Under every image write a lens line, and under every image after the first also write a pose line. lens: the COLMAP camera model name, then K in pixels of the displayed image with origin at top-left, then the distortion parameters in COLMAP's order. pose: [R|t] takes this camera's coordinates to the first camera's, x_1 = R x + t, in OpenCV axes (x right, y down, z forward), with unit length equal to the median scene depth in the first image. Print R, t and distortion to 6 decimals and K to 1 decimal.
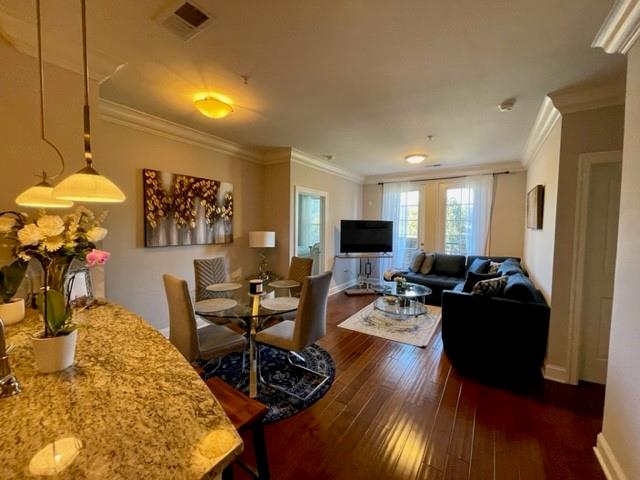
lens RADIAL K [[257.6, 0, 321.6], [0, 257.6, 239.2], [0, 0, 1]] dist [-0.006334, 0.000614]
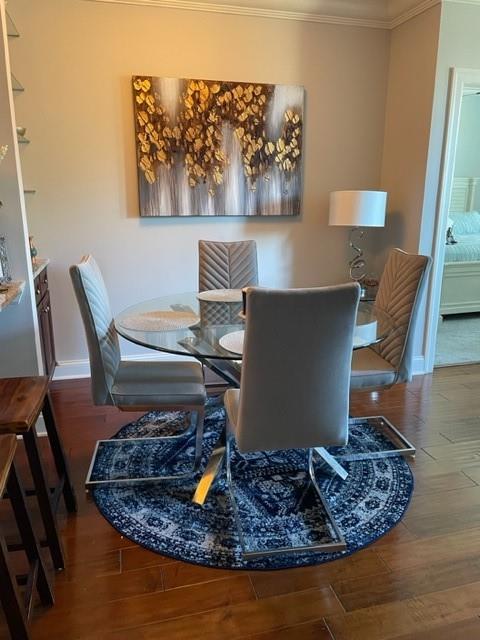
lens RADIAL K [[482.4, 0, 238.7], [0, 482.4, 320.5], [0, 0, 1]] dist [0.076577, -0.091495]
pose [[0.751153, 0.151220, -0.642574, 0.229505], [-0.022438, 0.978695, 0.204090, 0.026852], [0.659746, -0.138885, 0.738543, 0.223989]]
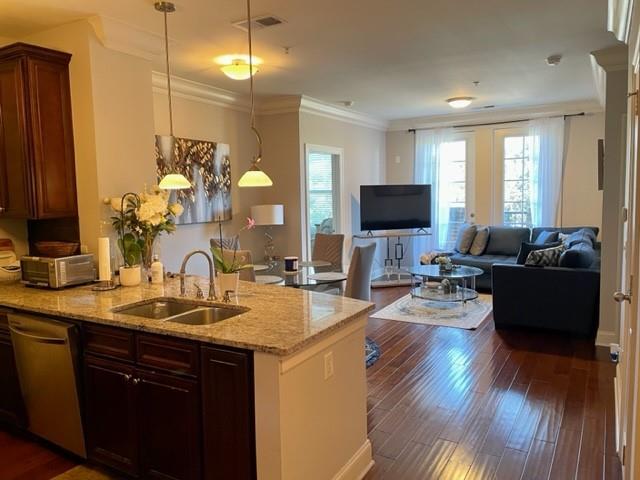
lens RADIAL K [[482.4, 0, 320.8], [0, 482.4, 237.5], [0, 0, 1]] dist [0.076577, -0.091495]
pose [[0.997660, -0.038174, 0.056714, -0.181026], [0.035717, 0.998404, 0.043737, 0.013035], [-0.058294, -0.041609, 0.997432, -0.545061]]
